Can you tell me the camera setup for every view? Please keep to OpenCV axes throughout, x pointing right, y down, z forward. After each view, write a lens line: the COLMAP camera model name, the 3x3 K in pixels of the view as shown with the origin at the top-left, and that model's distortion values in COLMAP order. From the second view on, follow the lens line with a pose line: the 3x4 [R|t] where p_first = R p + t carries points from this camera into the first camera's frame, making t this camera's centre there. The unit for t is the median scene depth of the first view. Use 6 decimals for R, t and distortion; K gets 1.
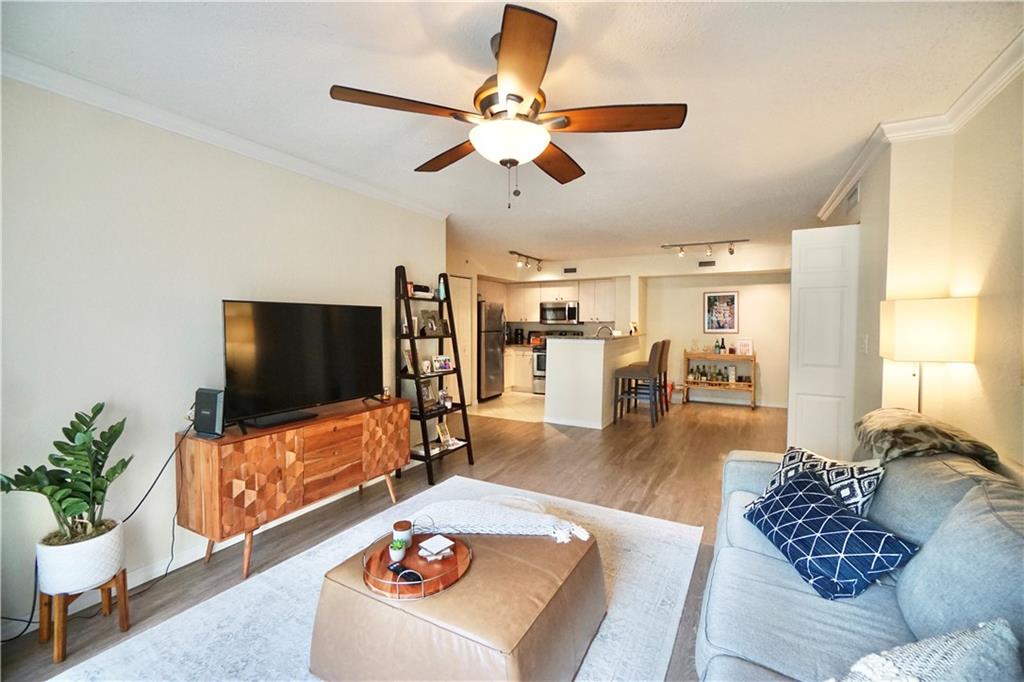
lens RADIAL K [[440.8, 0, 507.2], [0, 440.8, 339.3], [0, 0, 1]] dist [-0.007290, 0.003256]
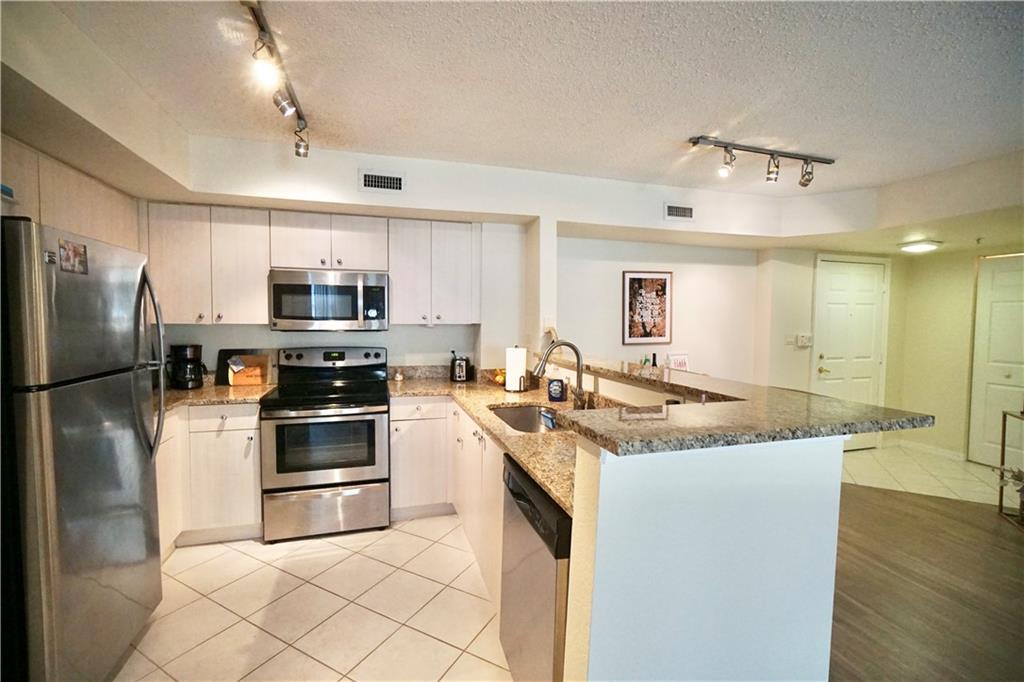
lens RADIAL K [[440.8, 0, 508.3], [0, 440.8, 340.6], [0, 0, 1]] dist [-0.007290, 0.003256]
pose [[0.704120, -0.032043, 0.709358, -0.056355], [0.020227, 0.999481, 0.025070, -0.045504], [-0.709793, -0.003304, 0.704403, 0.893088]]
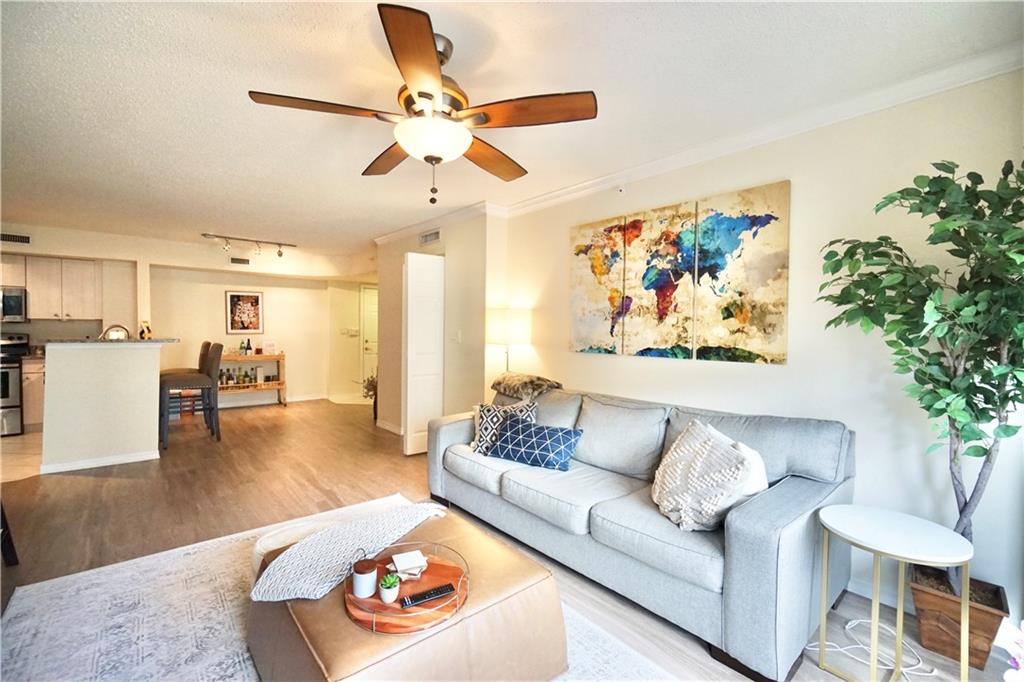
lens RADIAL K [[440.8, 0, 507.1], [0, 440.8, 336.9], [0, 0, 1]] dist [-0.007290, 0.003256]
pose [[0.354651, -0.014329, 0.934889, -0.267159], [0.027004, 0.999622, 0.005078, 0.004020], [-0.934609, 0.023445, 0.354904, 0.142274]]
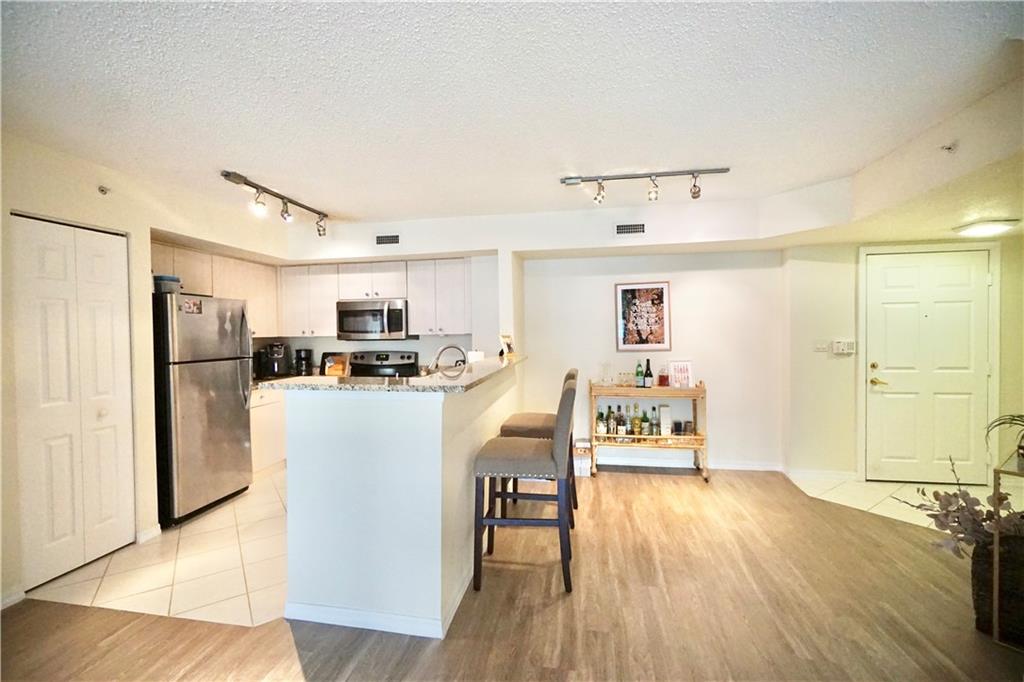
lens RADIAL K [[440.8, 0, 509.4], [0, 440.8, 341.3], [0, 0, 1]] dist [-0.007290, 0.003256]
pose [[0.948584, -0.021132, 0.315820, 0.147670], [0.026469, 0.999570, -0.012619, -0.029952], [-0.315418, 0.020330, 0.948735, 0.595392]]
